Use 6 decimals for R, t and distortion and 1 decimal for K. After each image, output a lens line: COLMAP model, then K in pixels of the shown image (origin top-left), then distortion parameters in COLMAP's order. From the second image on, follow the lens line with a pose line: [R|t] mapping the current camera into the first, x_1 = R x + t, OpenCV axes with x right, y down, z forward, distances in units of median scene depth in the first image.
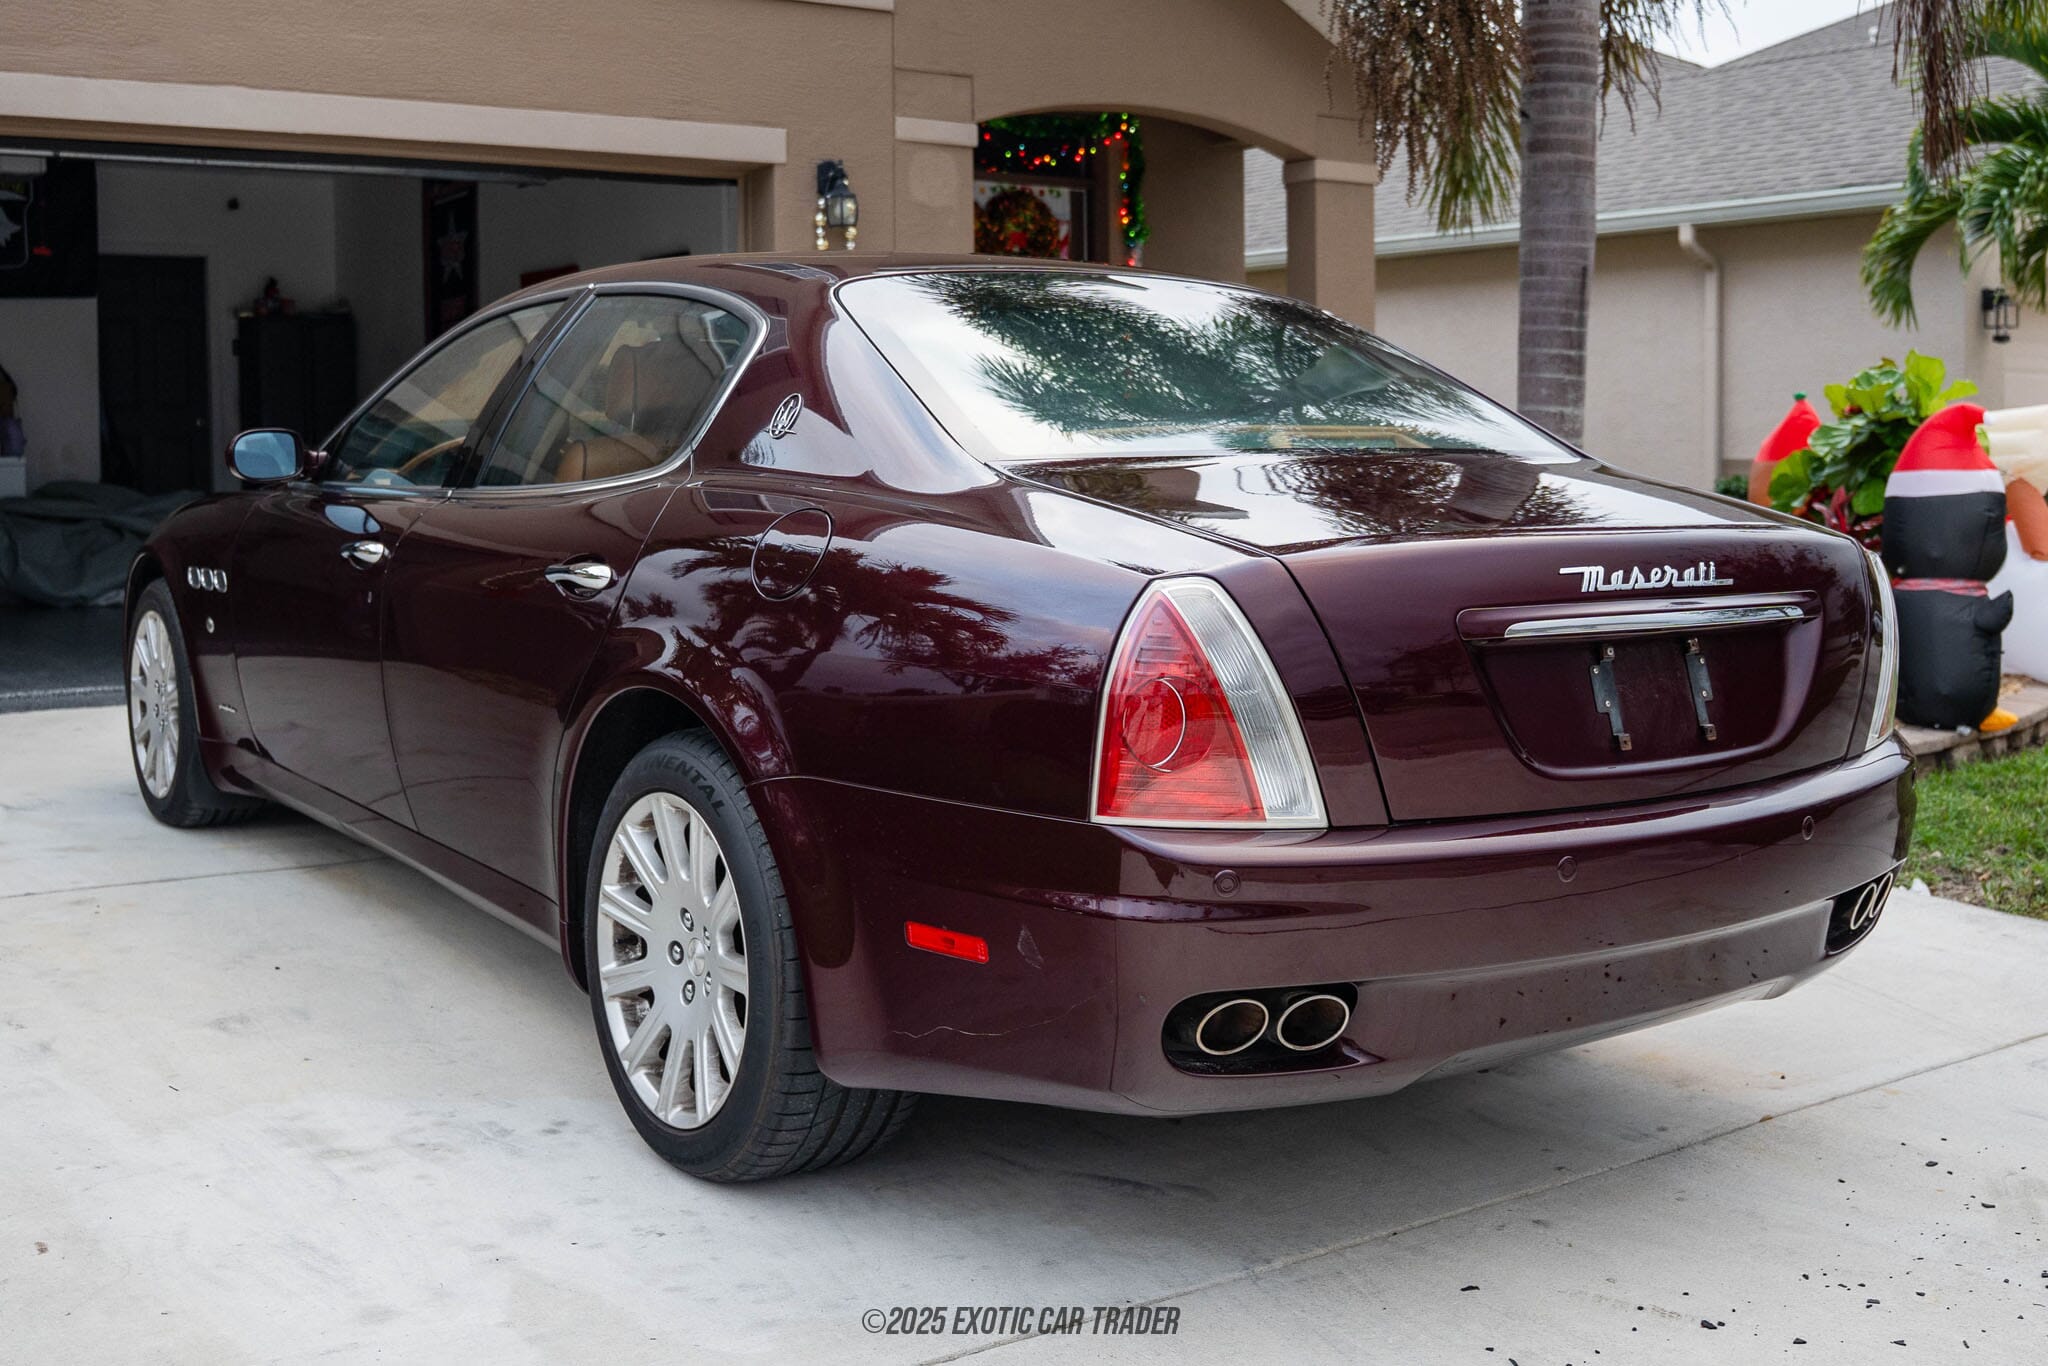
lens RADIAL K [[2170.8, 0, 1037.5], [0, 2170.8, 635.5], [0, 0, 1]] dist [-0.169801, 0.200444]
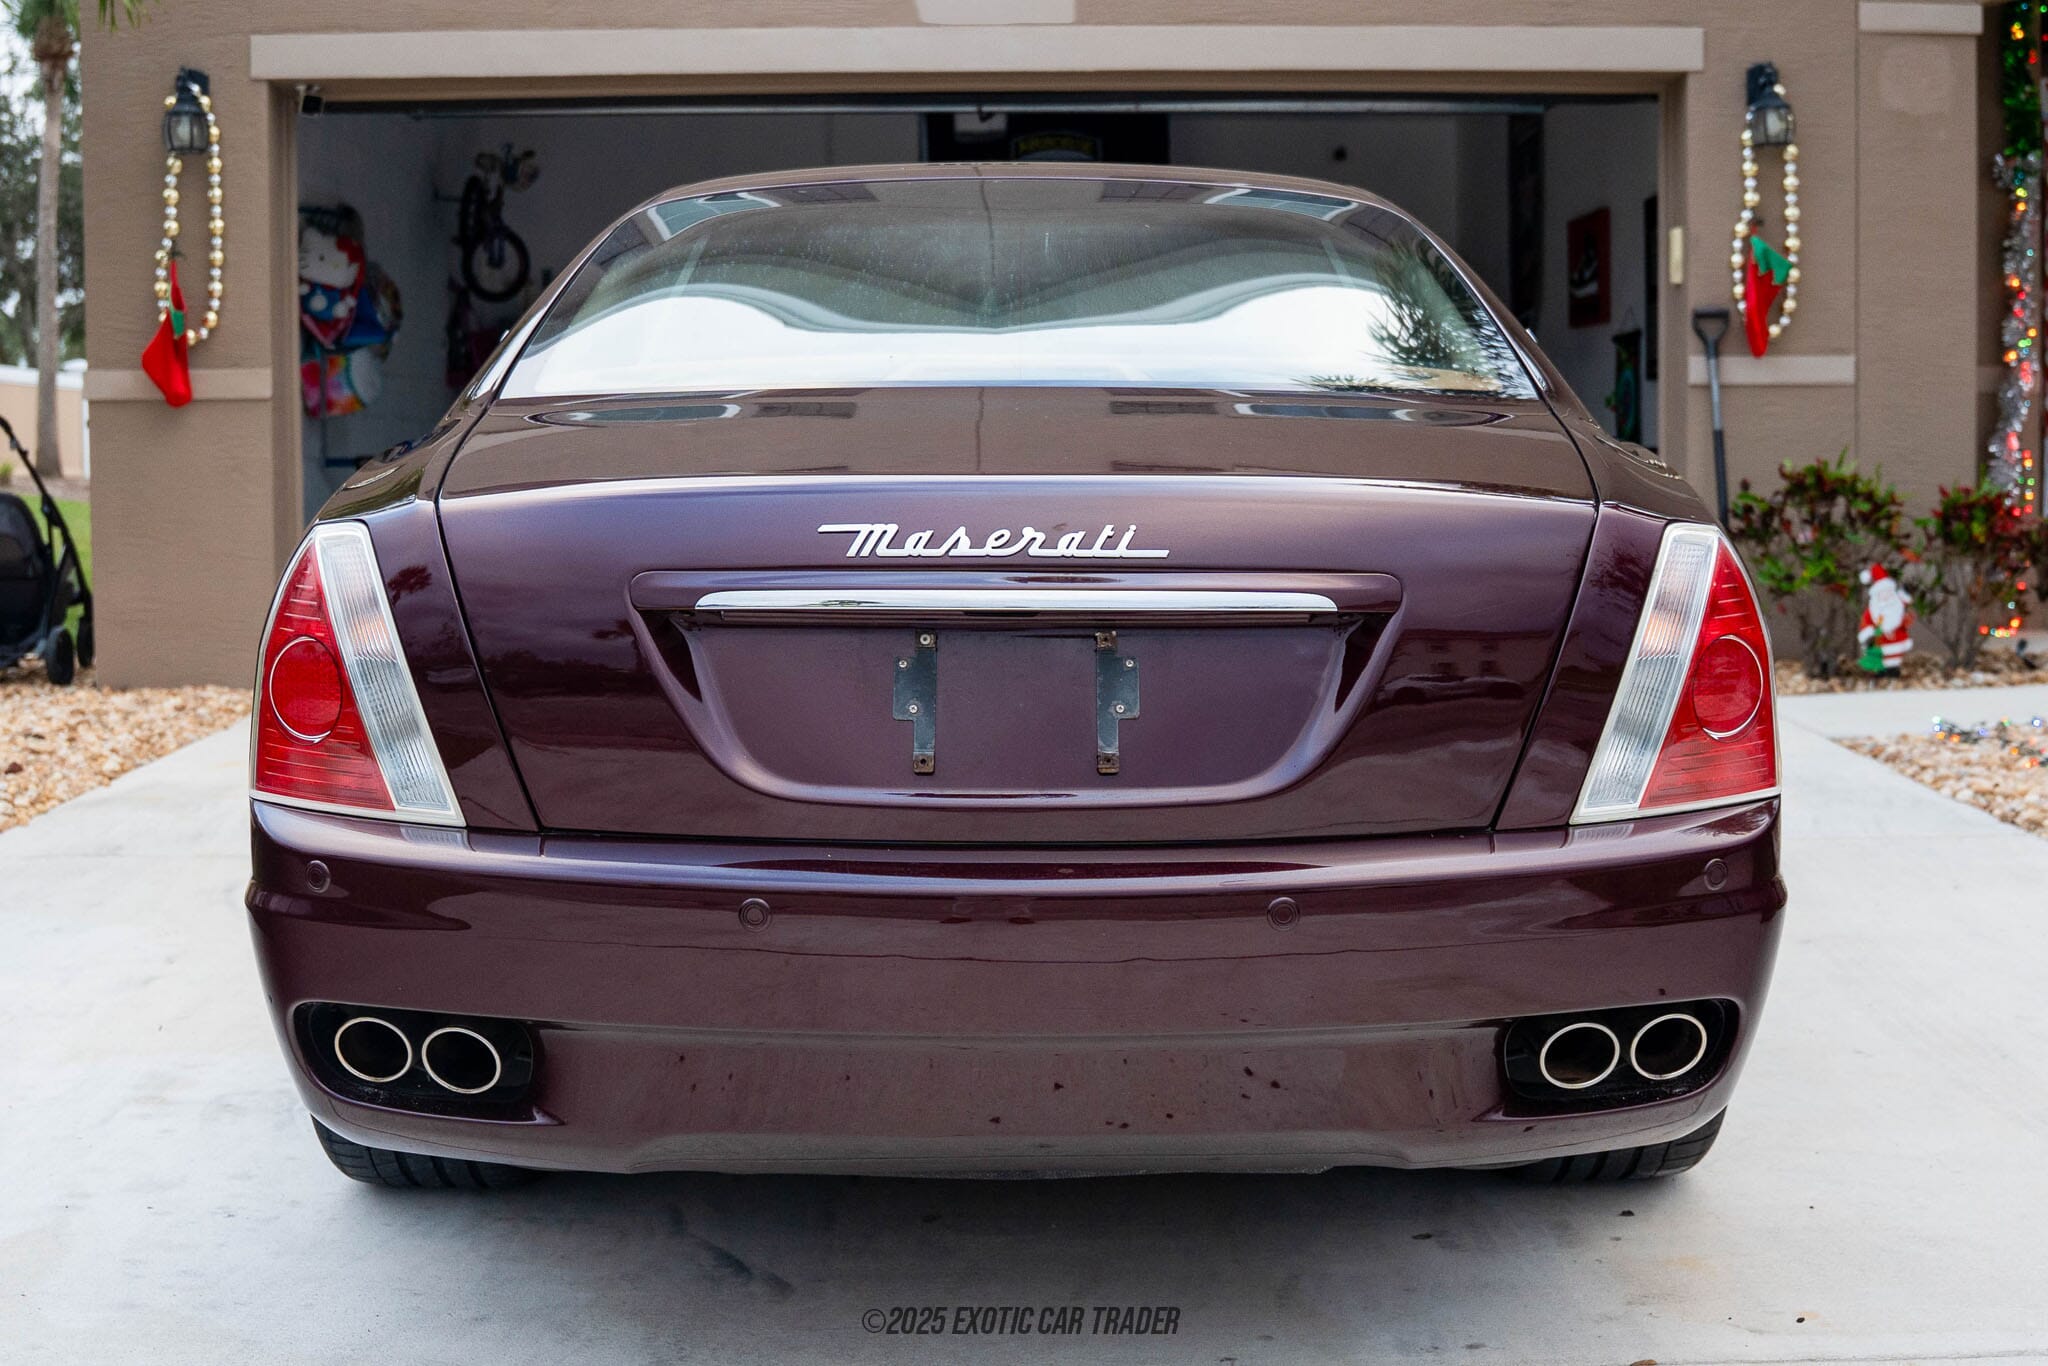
lens RADIAL K [[2575.0, 0, 1102.0], [0, 2575.0, 617.7], [0, 0, 1]] dist [-0.095217, -0.025204]
pose [[0.834272, 0.035266, -0.550224, 0.698326], [-0.044995, 0.998978, -0.004196, 0.000992], [0.549514, 0.028259, 0.835006, 0.242520]]
